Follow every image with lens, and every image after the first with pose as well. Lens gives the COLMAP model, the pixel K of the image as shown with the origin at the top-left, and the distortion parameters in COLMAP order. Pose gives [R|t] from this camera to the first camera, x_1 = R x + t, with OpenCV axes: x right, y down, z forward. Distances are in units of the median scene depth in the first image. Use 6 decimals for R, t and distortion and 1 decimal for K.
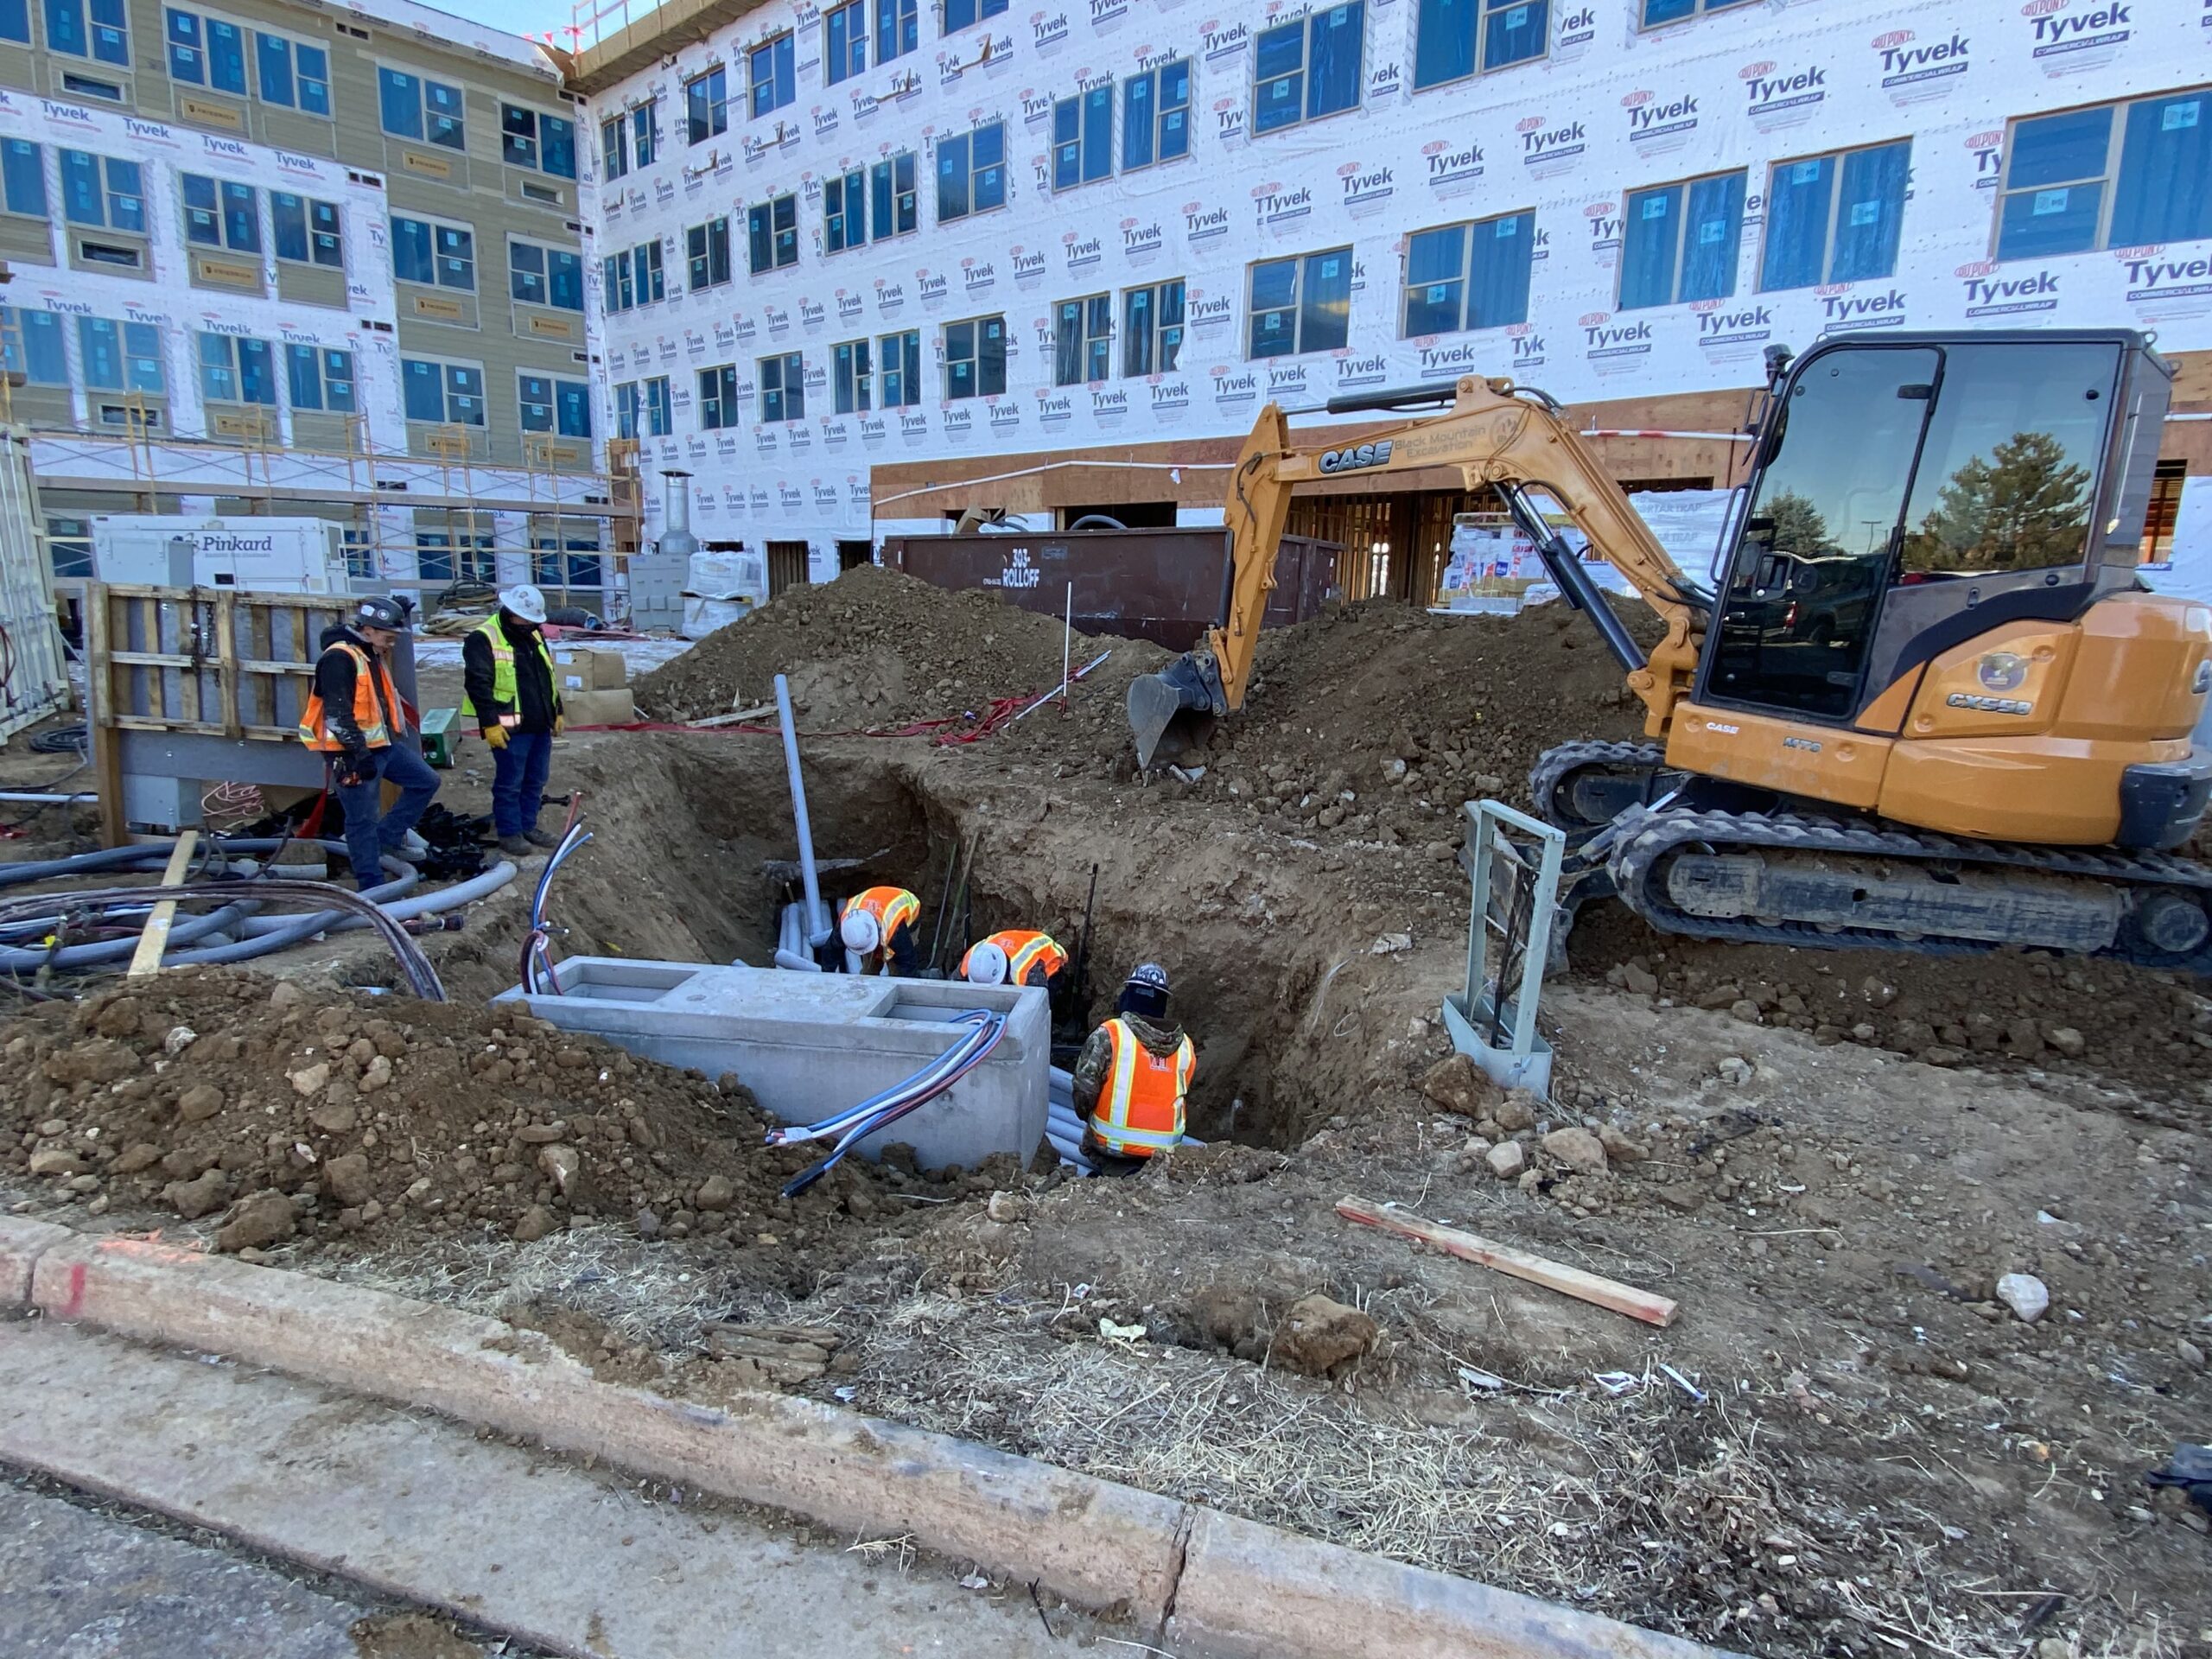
lens RADIAL K [[1214.8, 0, 1108.9], [0, 1214.8, 877.6], [0, 0, 1]] dist [-0.002032, -0.011670]
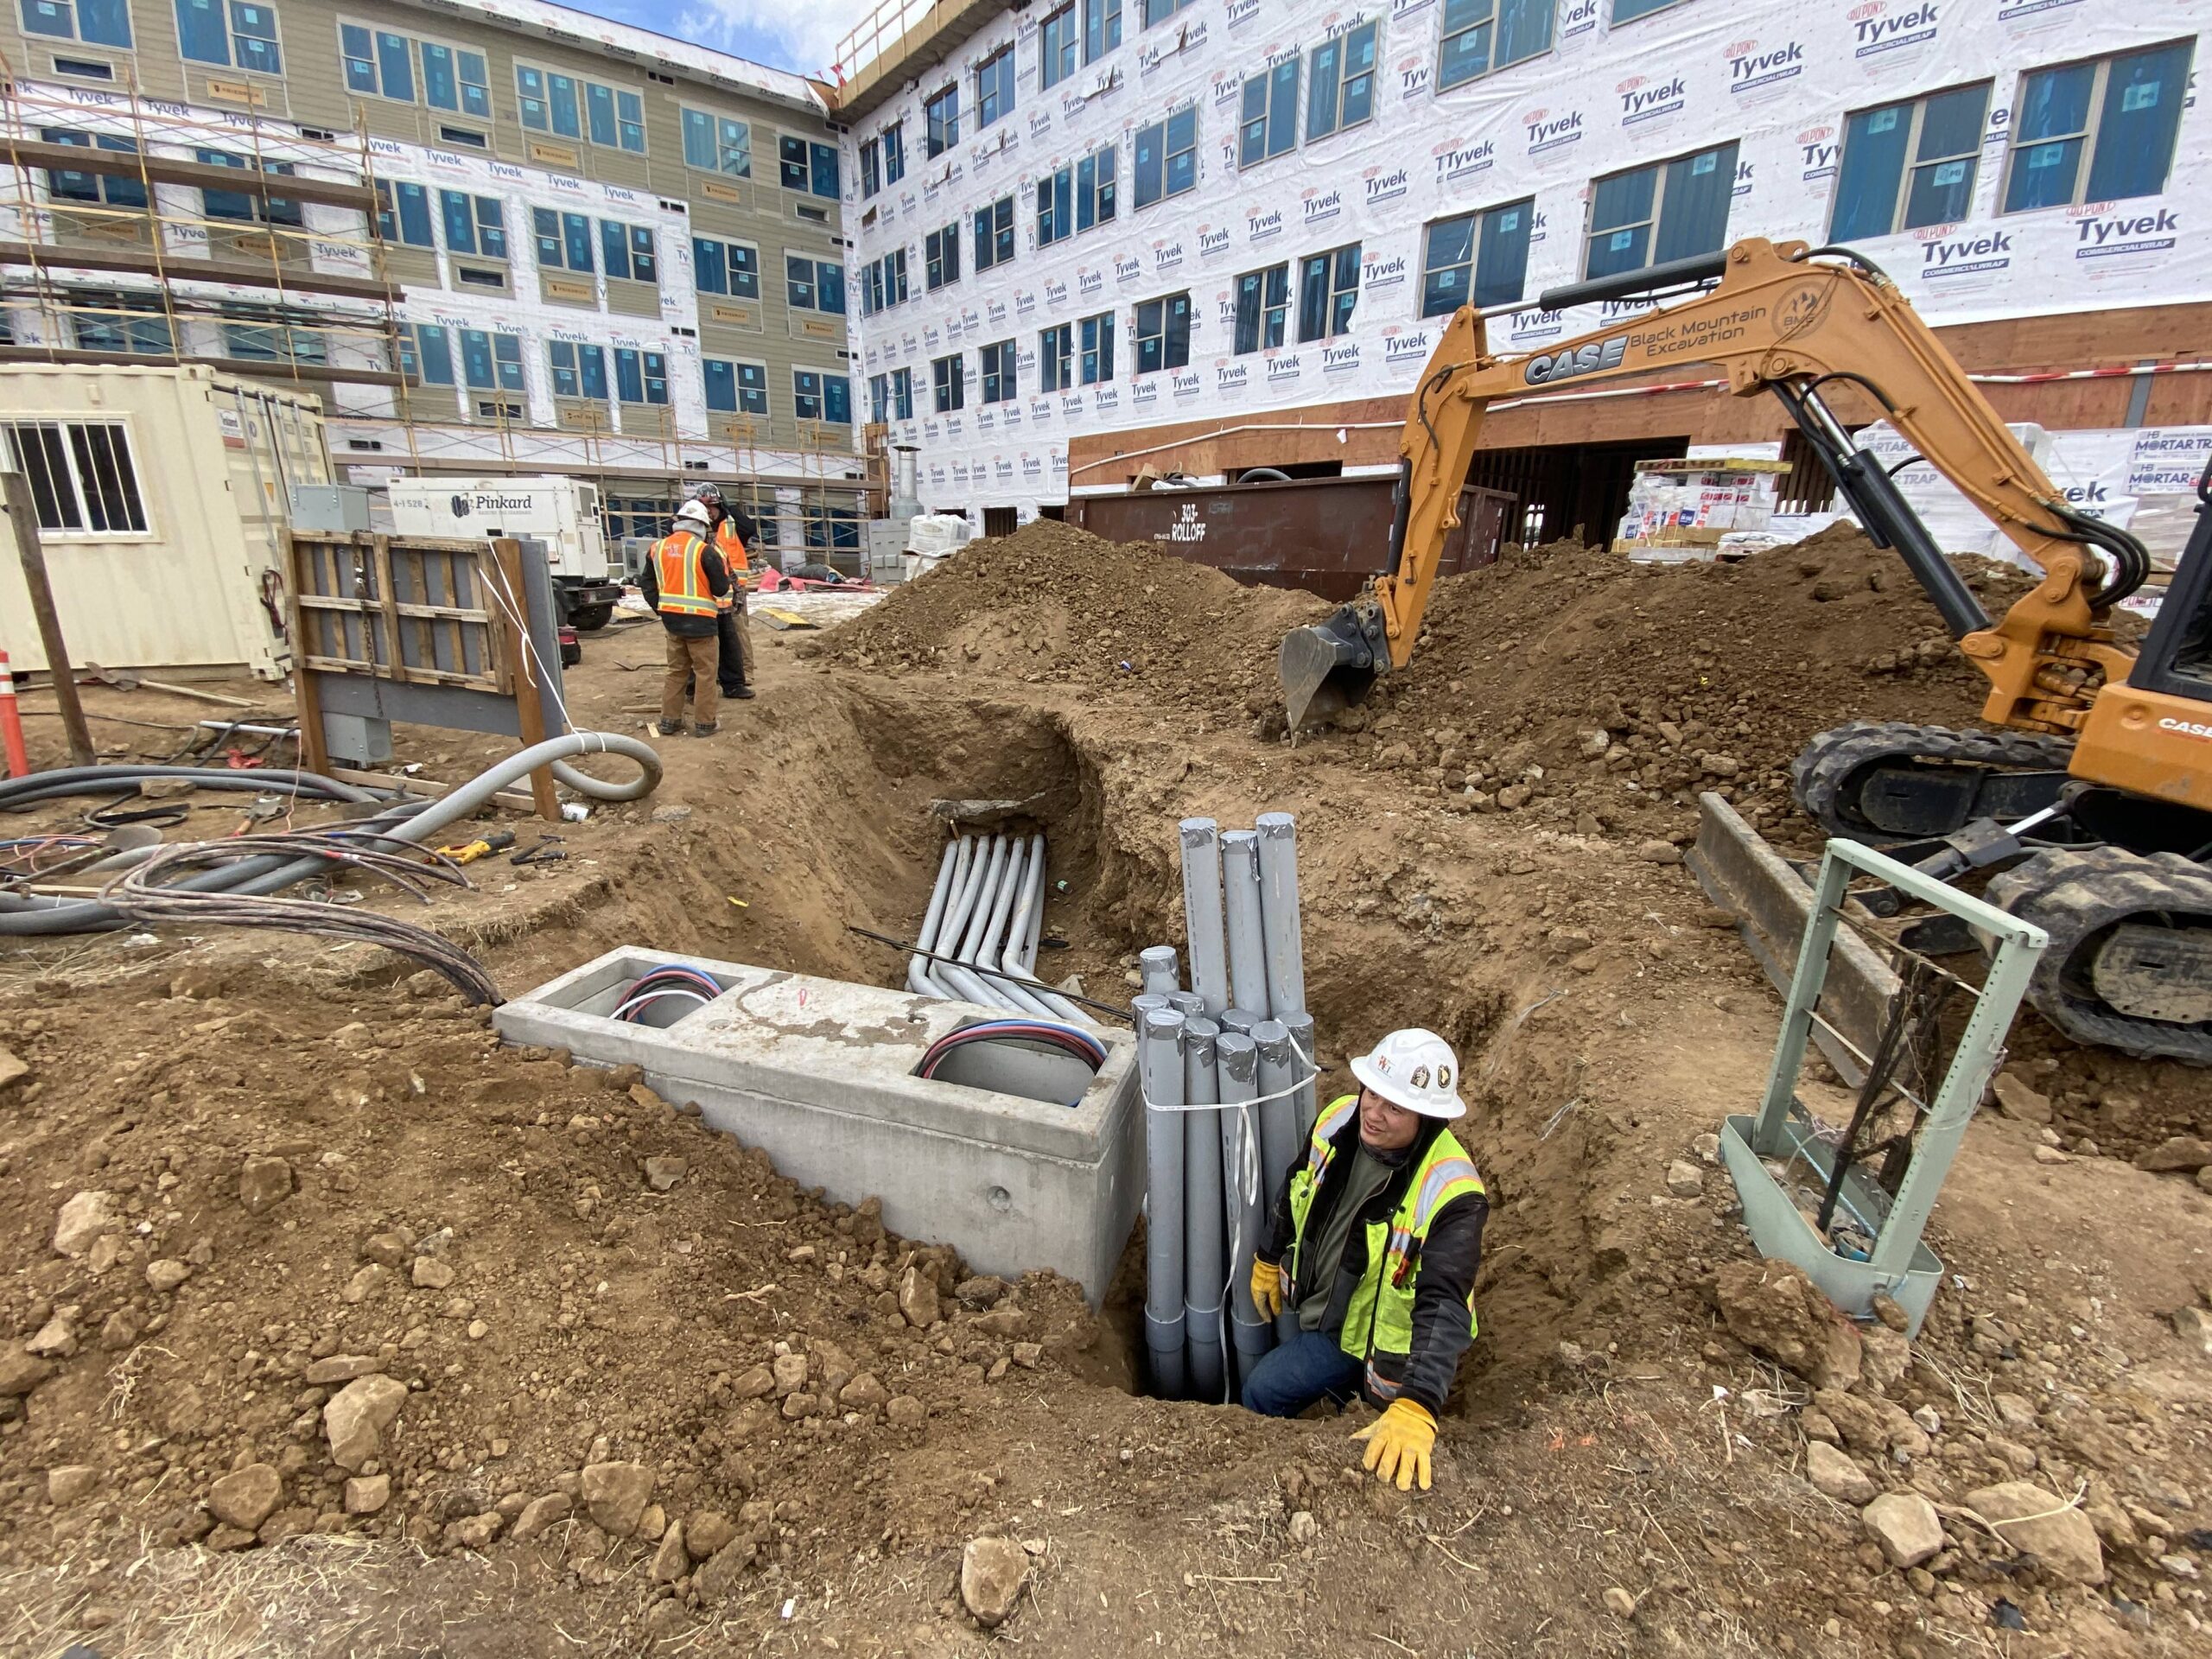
lens RADIAL K [[942.8, 0, 1110.2], [0, 942.8, 851.4], [0, 0, 1]] dist [0.003503, -0.013475]
pose [[0.985691, 0.047976, -0.161590, 0.005581], [-0.036244, 0.996541, 0.074787, -0.023651], [0.164619, -0.067860, 0.984020, 0.134996]]
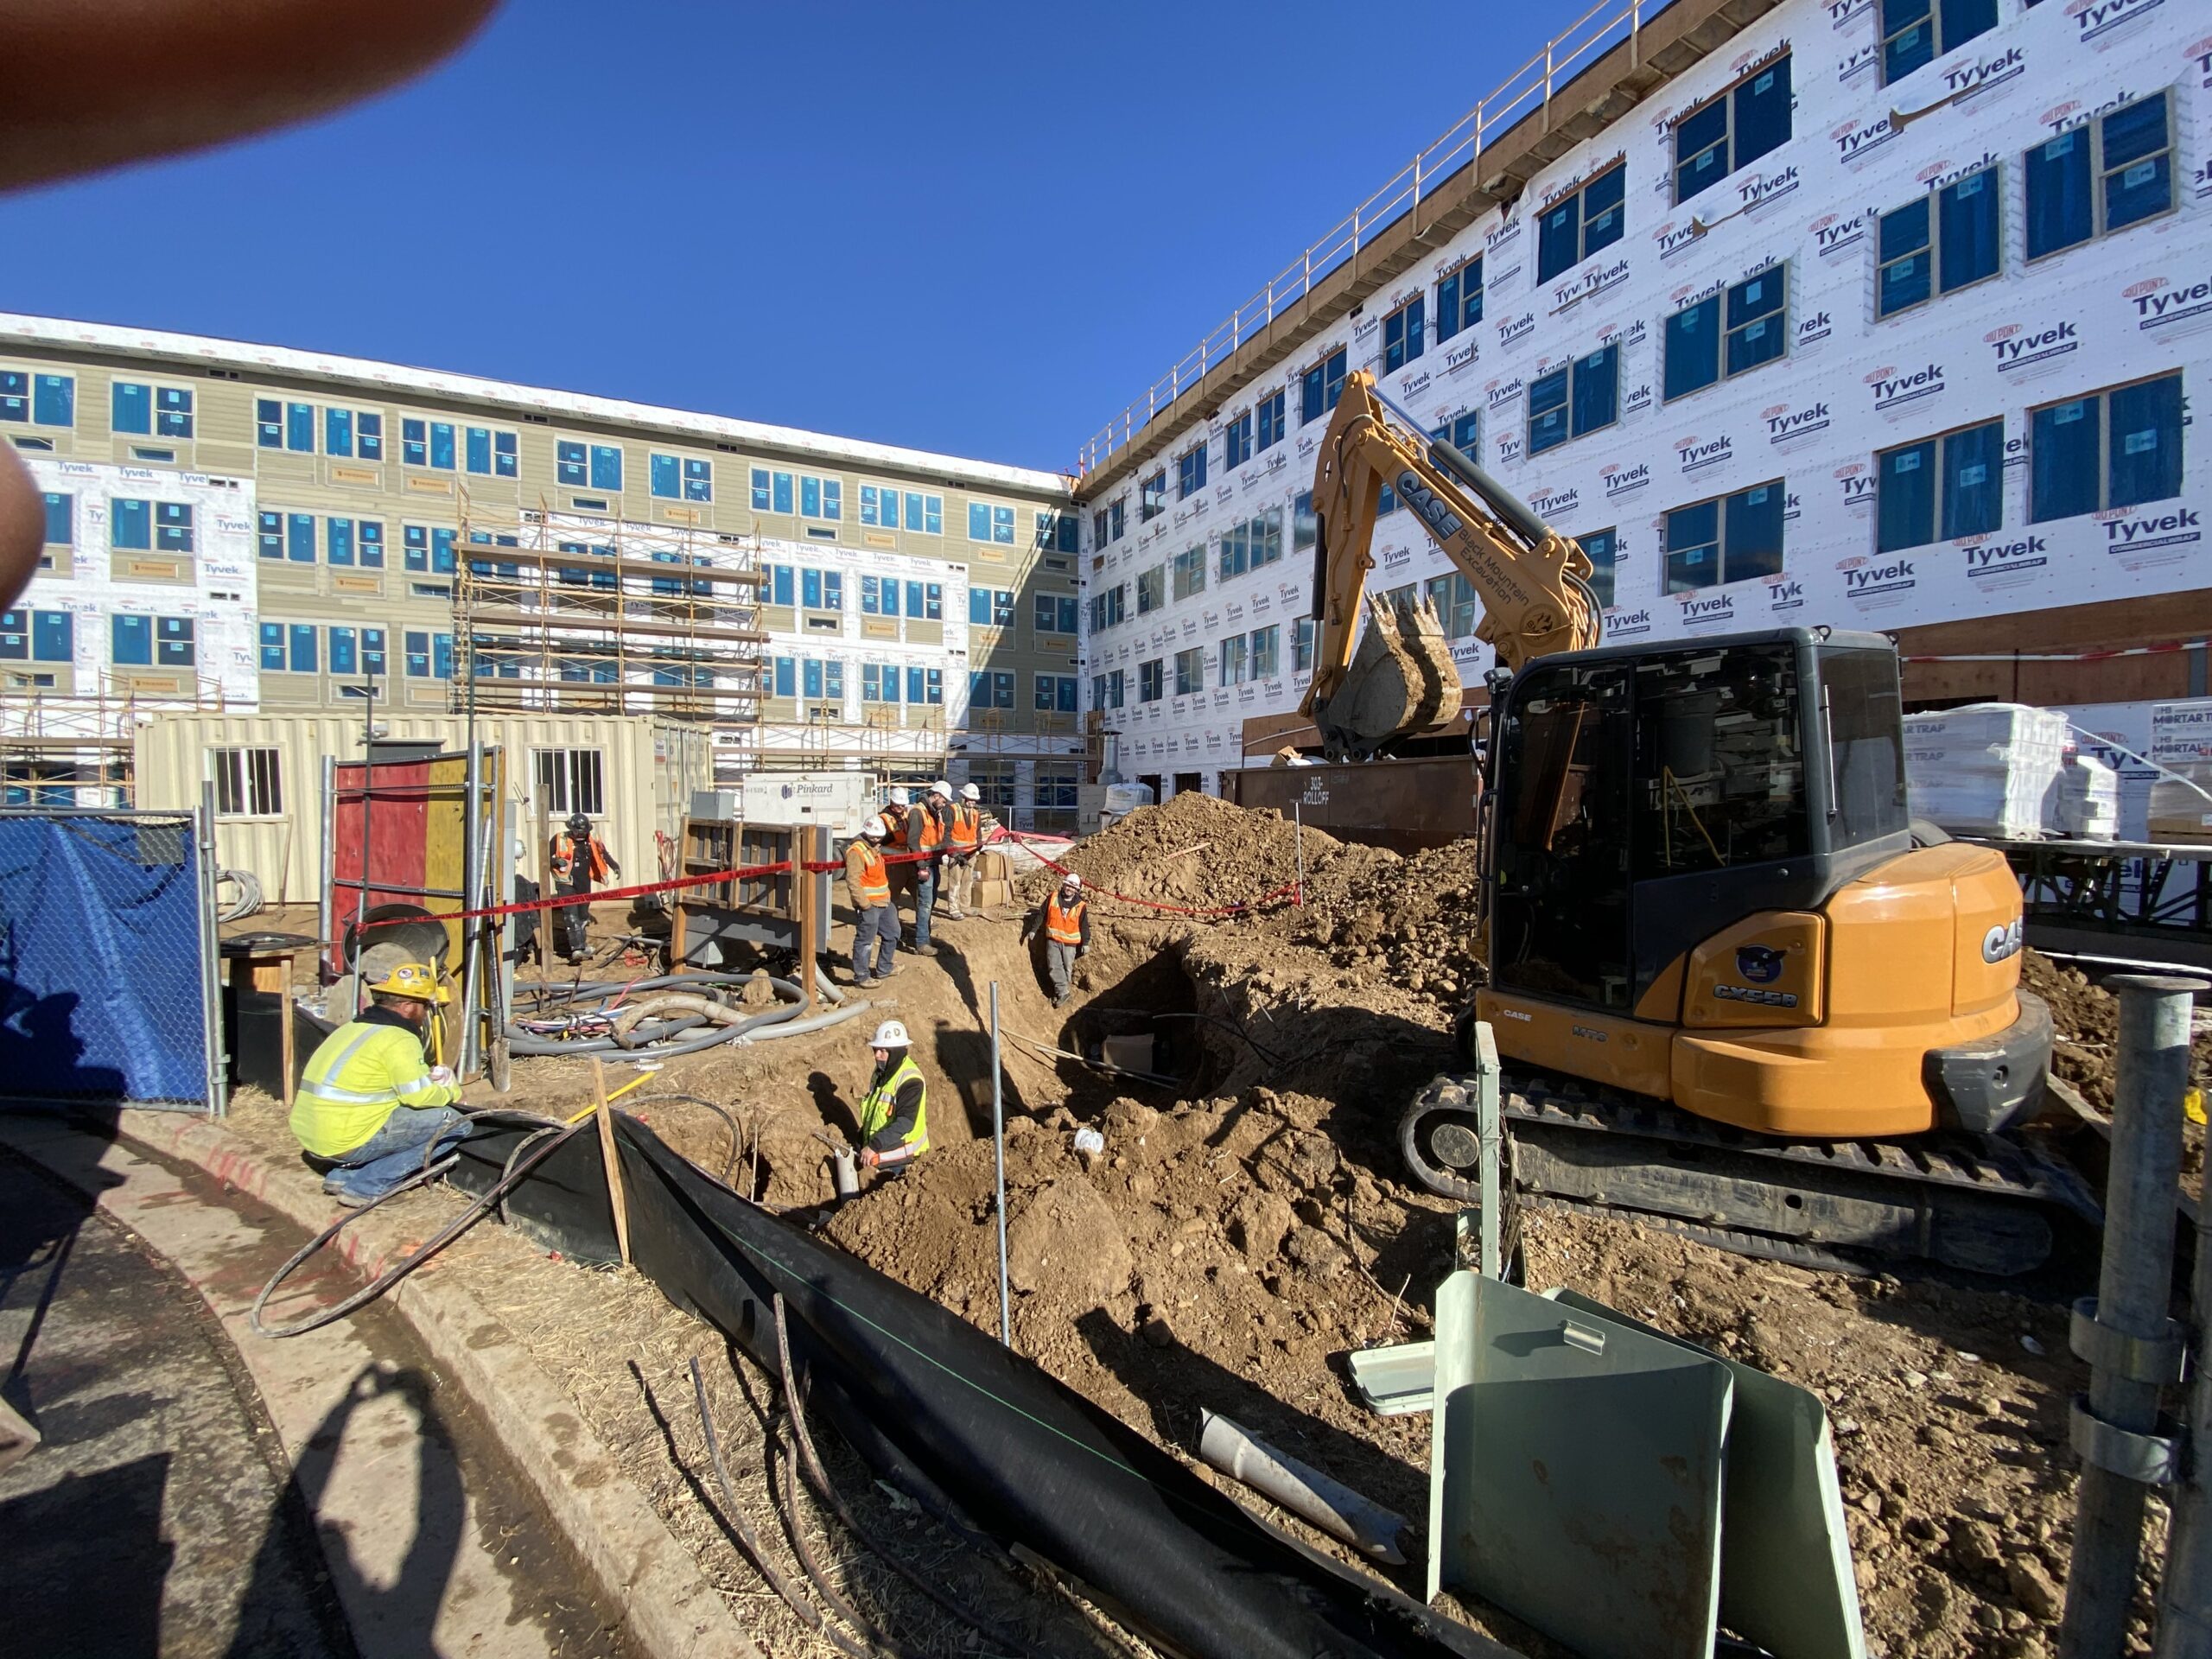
lens RADIAL K [[899.0, 0, 1111.5], [0, 899.0, 872.8], [0, 0, 1]] dist [-0.001153, -0.012682]
pose [[0.919721, 0.014521, -0.392305, 0.093268], [-0.074303, 0.987692, -0.137638, -0.019029], [0.385477, 0.155738, 0.909479, 0.042638]]
